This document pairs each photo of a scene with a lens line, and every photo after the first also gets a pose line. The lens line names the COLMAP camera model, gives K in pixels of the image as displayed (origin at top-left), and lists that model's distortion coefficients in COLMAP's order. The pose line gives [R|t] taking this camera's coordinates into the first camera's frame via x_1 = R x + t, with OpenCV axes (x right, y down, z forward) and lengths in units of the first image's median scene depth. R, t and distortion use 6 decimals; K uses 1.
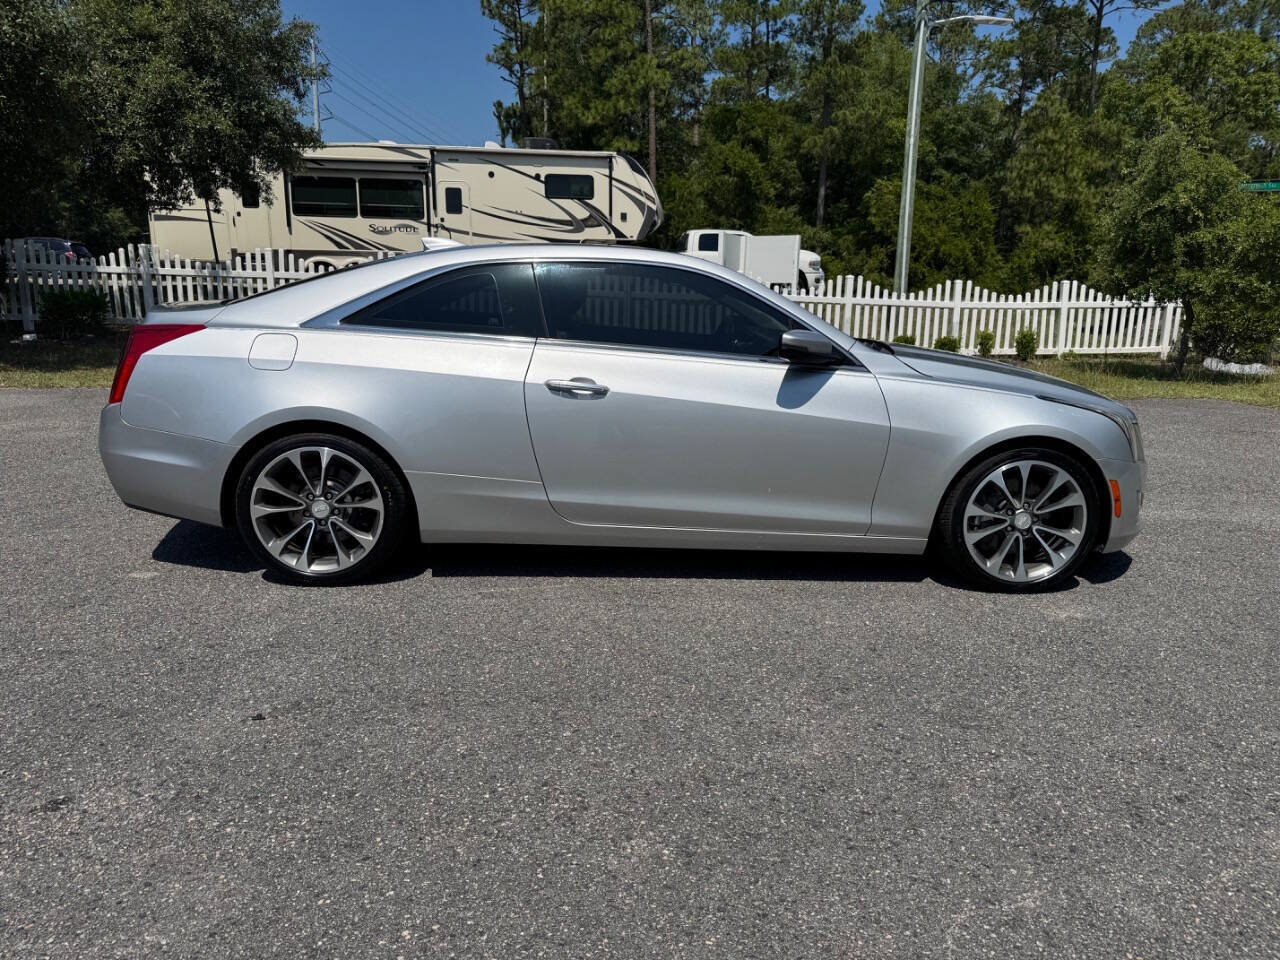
lens RADIAL K [[917.6, 0, 646.0], [0, 917.6, 484.1], [0, 0, 1]] dist [0.001887, -0.003710]
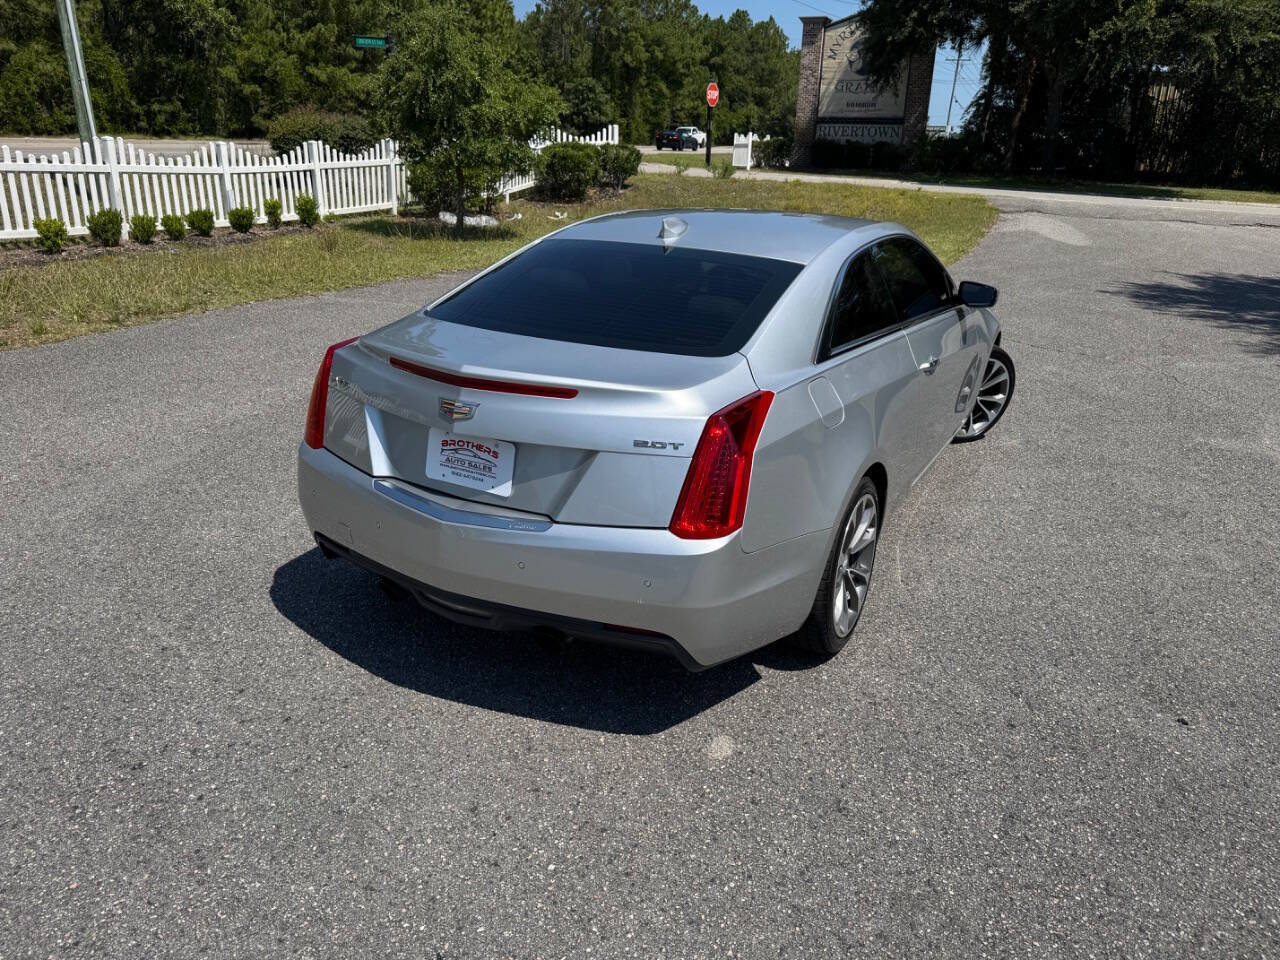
lens RADIAL K [[925.4, 0, 637.4], [0, 925.4, 473.0], [0, 0, 1]] dist [0.007954, -0.012637]
pose [[0.525139, -0.291152, 0.799663, -0.079714], [0.156191, 0.956668, 0.245746, -0.021203], [-0.836561, -0.004150, 0.547859, 0.047782]]
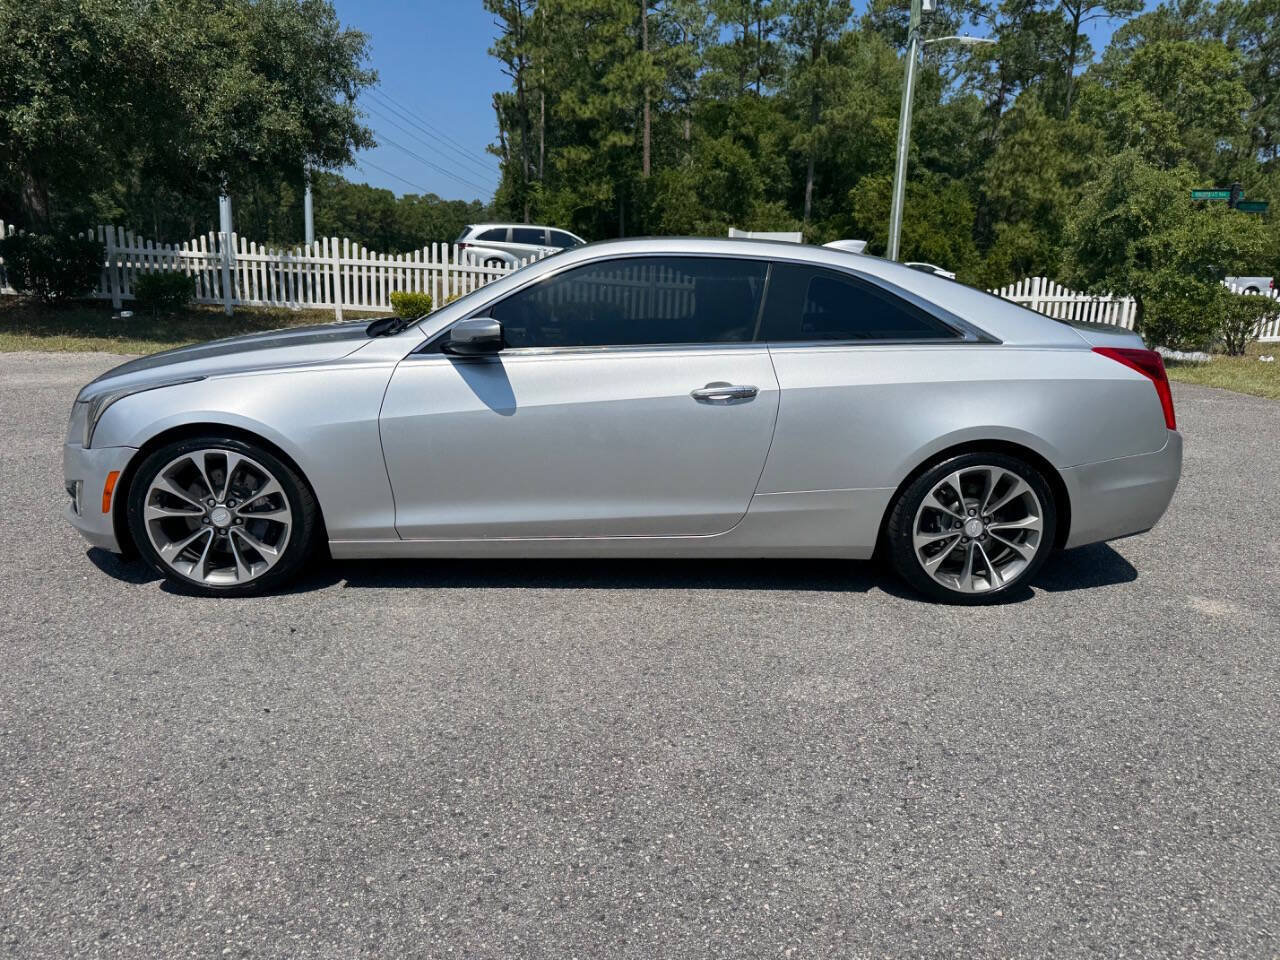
lens RADIAL K [[909.5, 0, 646.0], [0, 909.5, 493.6], [0, 0, 1]] dist [0.004617, -0.009744]
pose [[0.999674, 0.009635, 0.023663, -0.014940], [-0.010158, 0.999705, 0.022054, 0.007810], [-0.023443, -0.022287, 0.999477, -0.036180]]
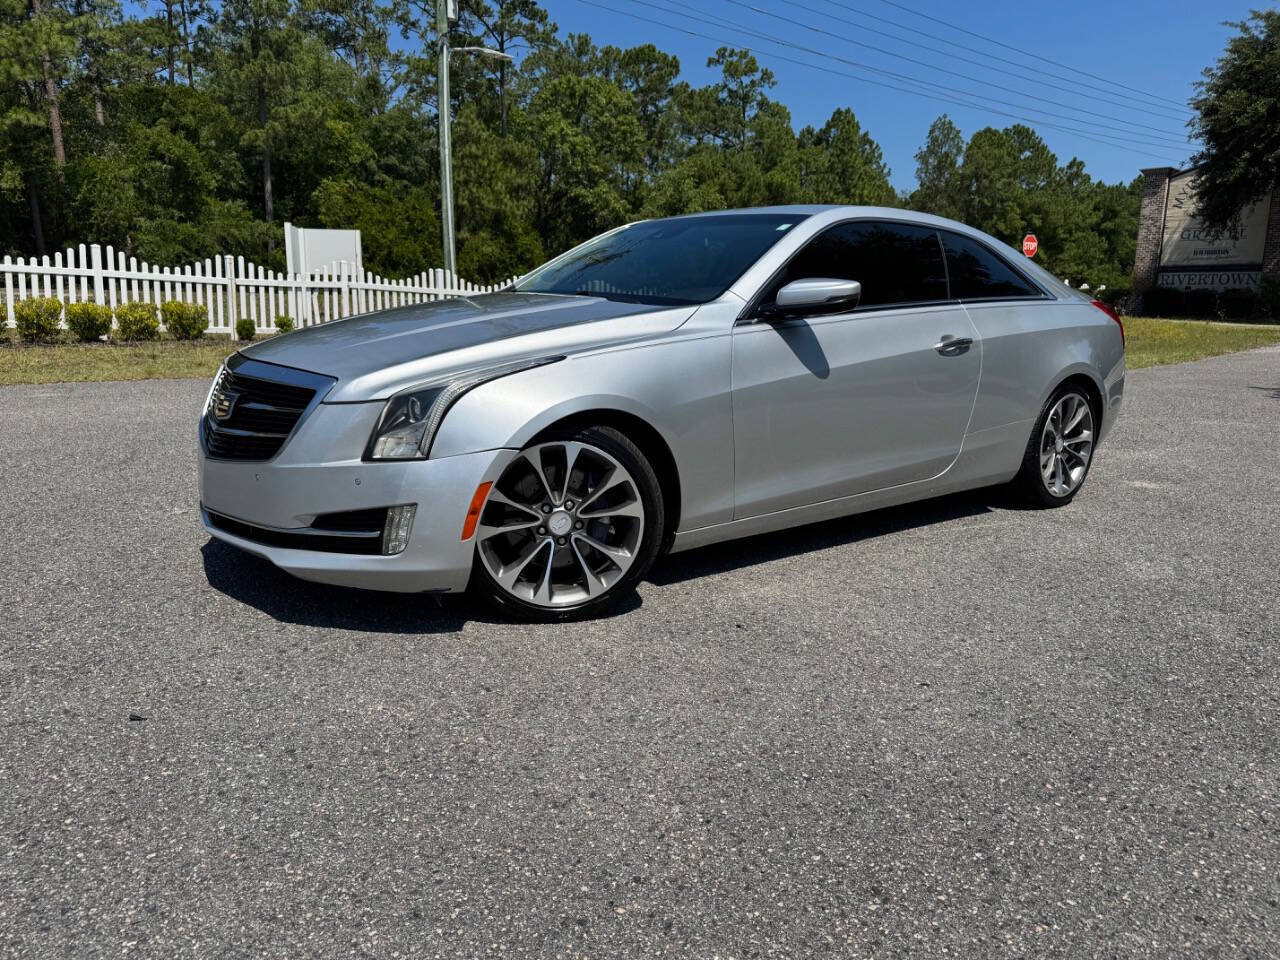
lens RADIAL K [[907.0, 0, 636.9], [0, 907.0, 486.6], [0, 0, 1]] dist [0.030695, -0.035284]
pose [[0.819467, -0.116641, 0.561131, -0.070663], [0.115340, 0.992603, 0.037889, 0.007546], [-0.561400, 0.033672, 0.826859, -0.017357]]
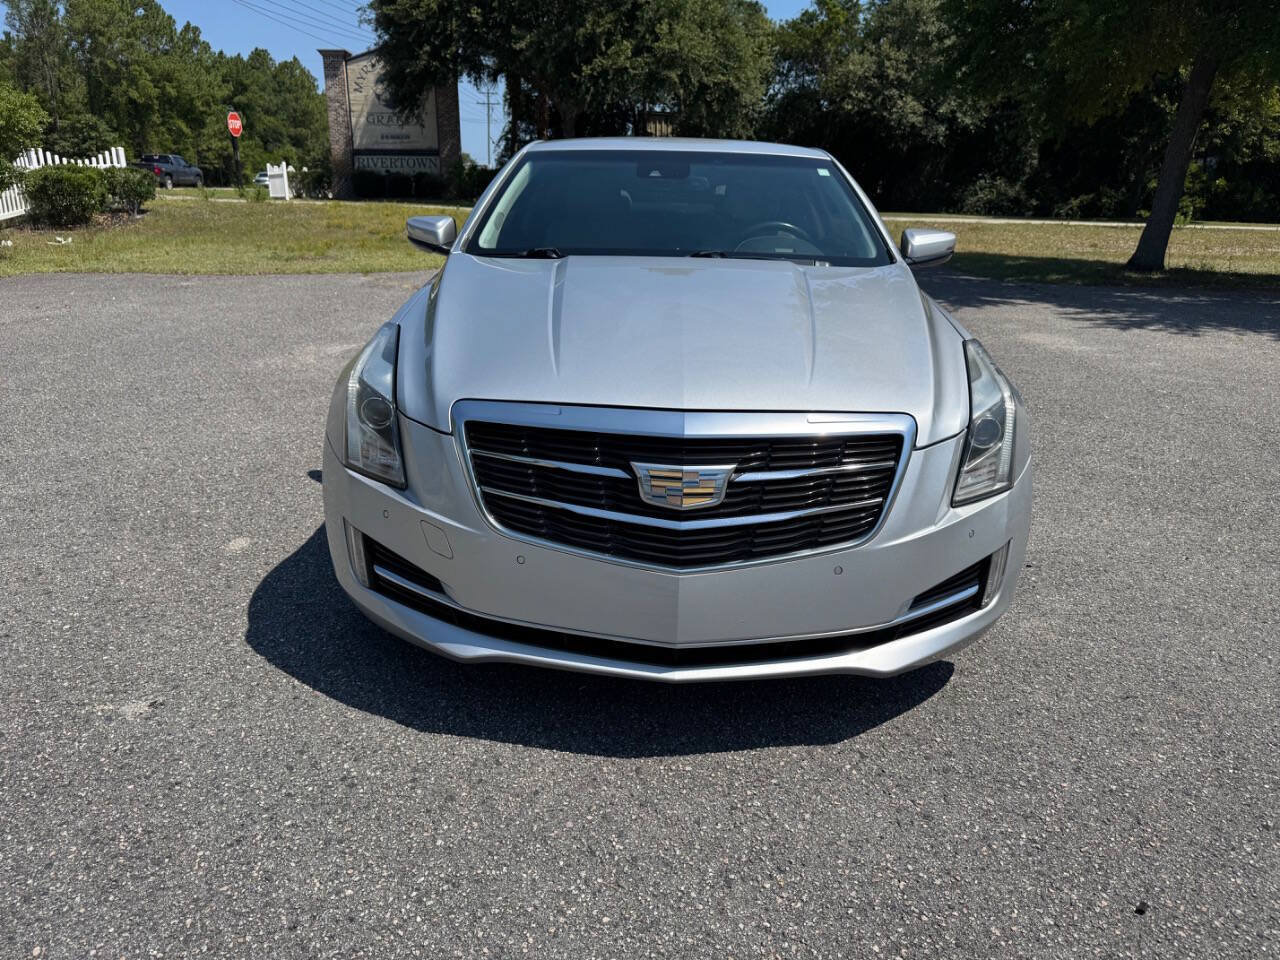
lens RADIAL K [[922.5, 0, 658.5], [0, 922.5, 479.3], [0, 0, 1]] dist [0.004238, -0.006759]
pose [[0.080292, -0.312825, 0.946411, -0.093100], [0.197856, 0.935585, 0.292461, -0.008689], [-0.976937, 0.163771, 0.137014, 0.036883]]
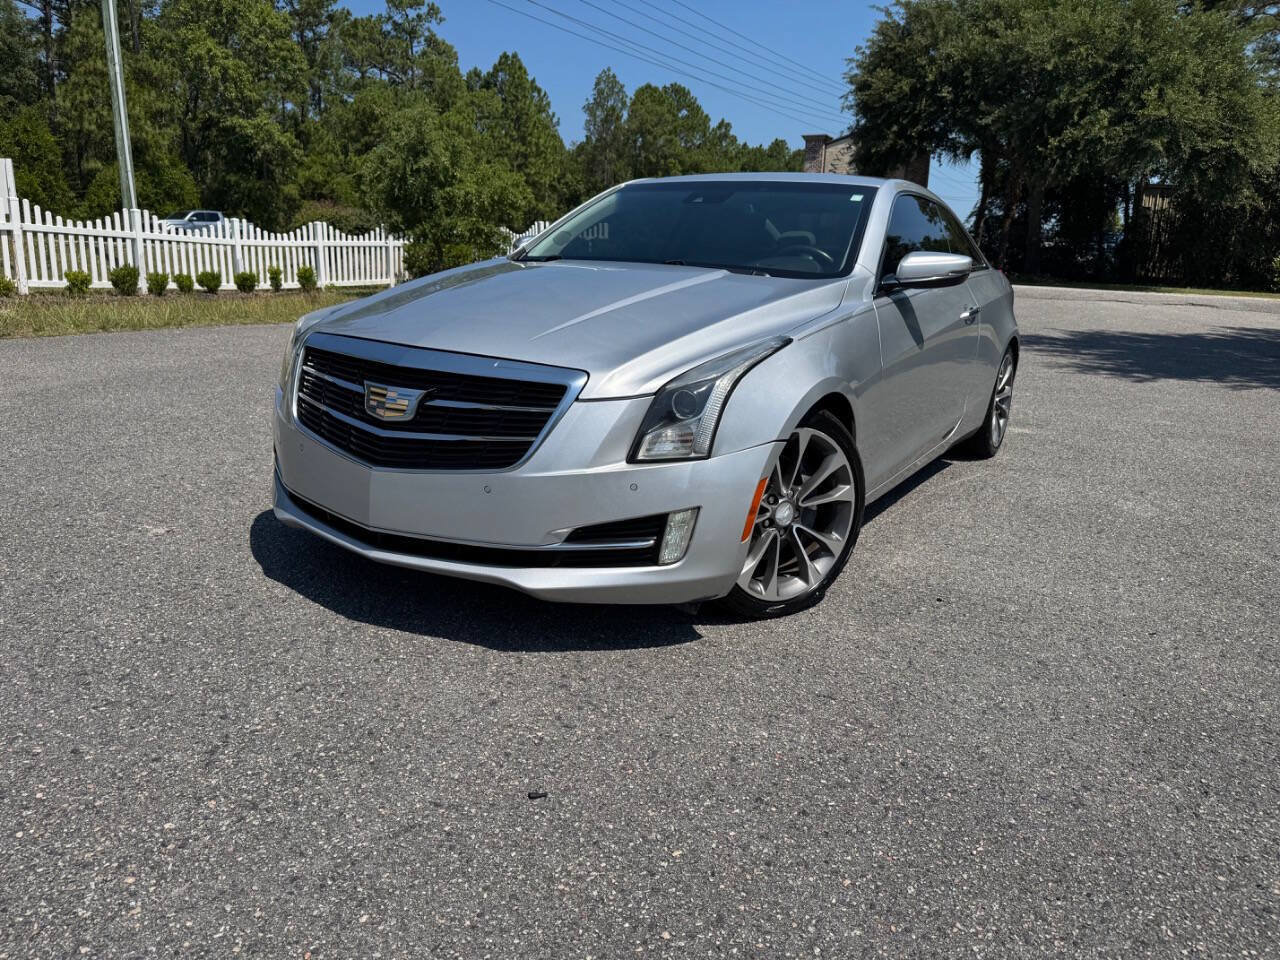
lens RADIAL K [[918.6, 0, 631.9], [0, 918.6, 482.6], [0, 0, 1]] dist [0.023303, -0.034300]
pose [[0.575260, -0.191975, 0.795124, -0.089505], [0.147640, 0.980472, 0.129910, 0.001699], [-0.804536, 0.042660, 0.592369, 0.004994]]
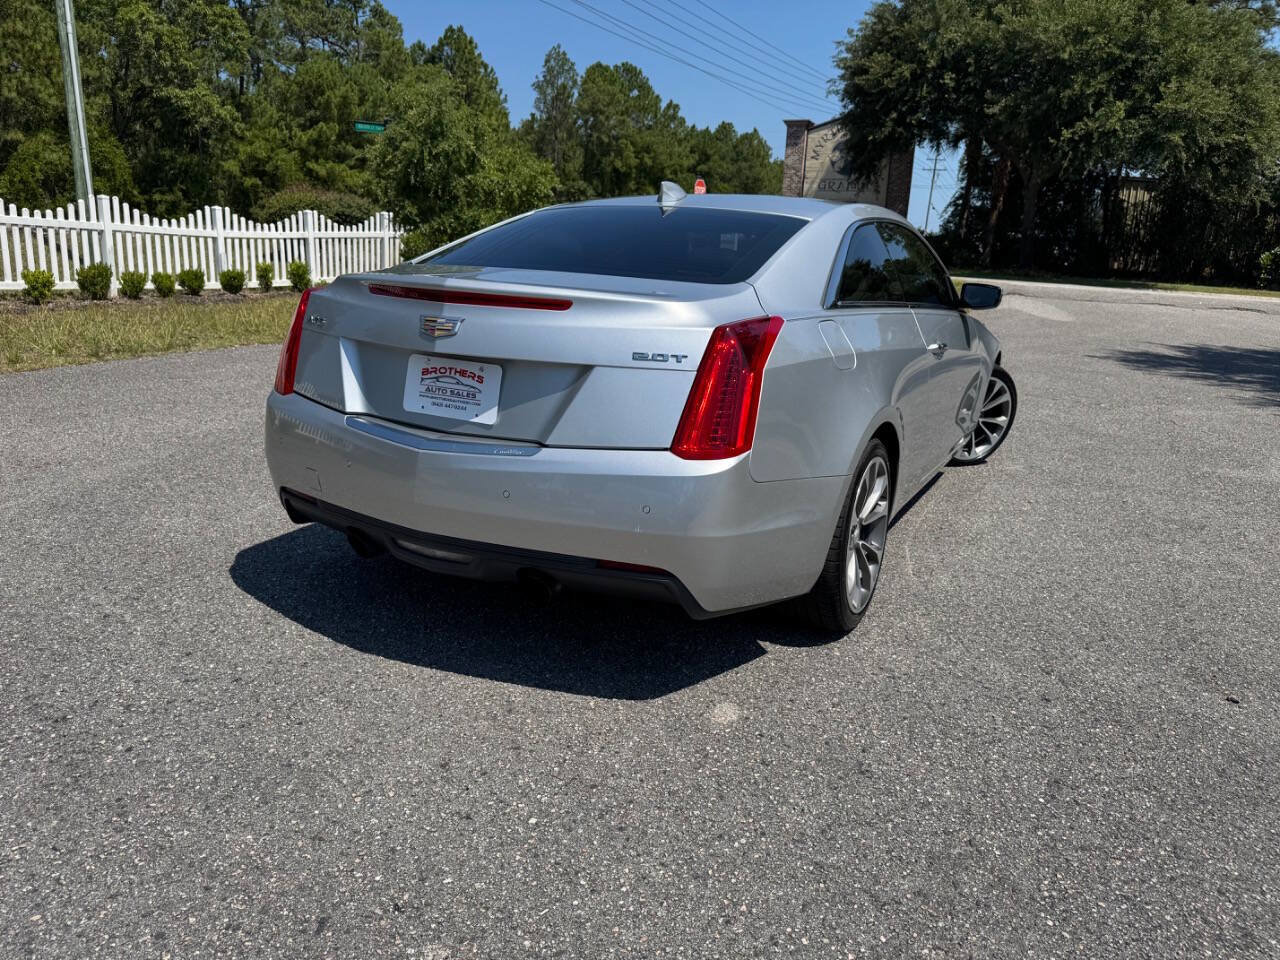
lens RADIAL K [[924.8, 0, 635.8], [0, 924.8, 472.3], [0, 0, 1]] dist [0.008790, -0.015188]
pose [[0.516462, -0.201404, 0.832288, -0.078529], [0.142977, 0.978585, 0.148085, -0.012155], [-0.844289, 0.042517, 0.534198, 0.050853]]
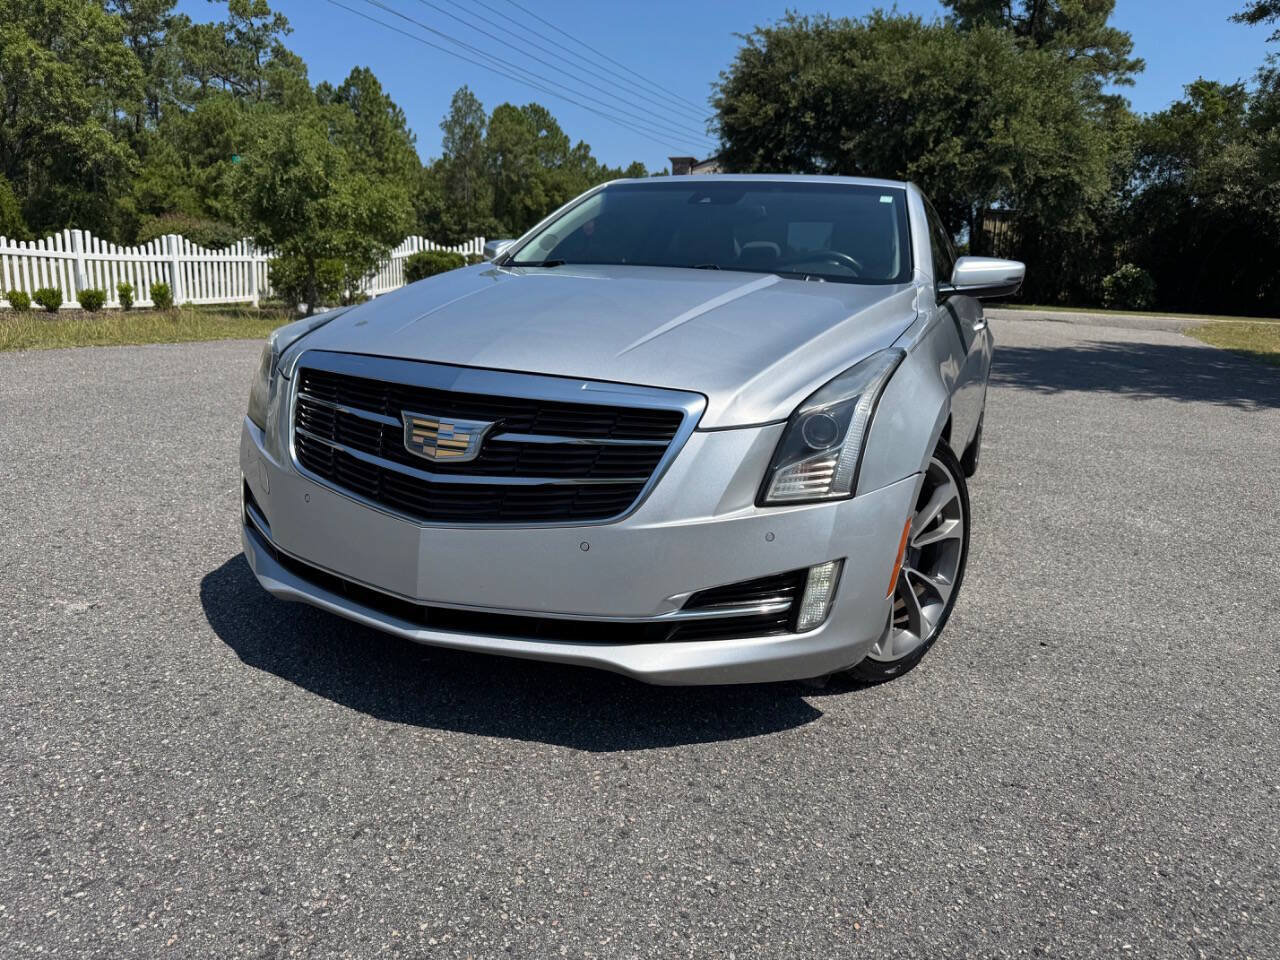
lens RADIAL K [[925.4, 0, 637.4], [0, 925.4, 473.0], [0, 0, 1]] dist [0.007954, -0.012637]
pose [[0.443383, -0.182004, 0.877659, -0.087453], [0.159646, 0.979547, 0.122482, 0.000135], [-0.882001, 0.085808, 0.463370, 0.018434]]
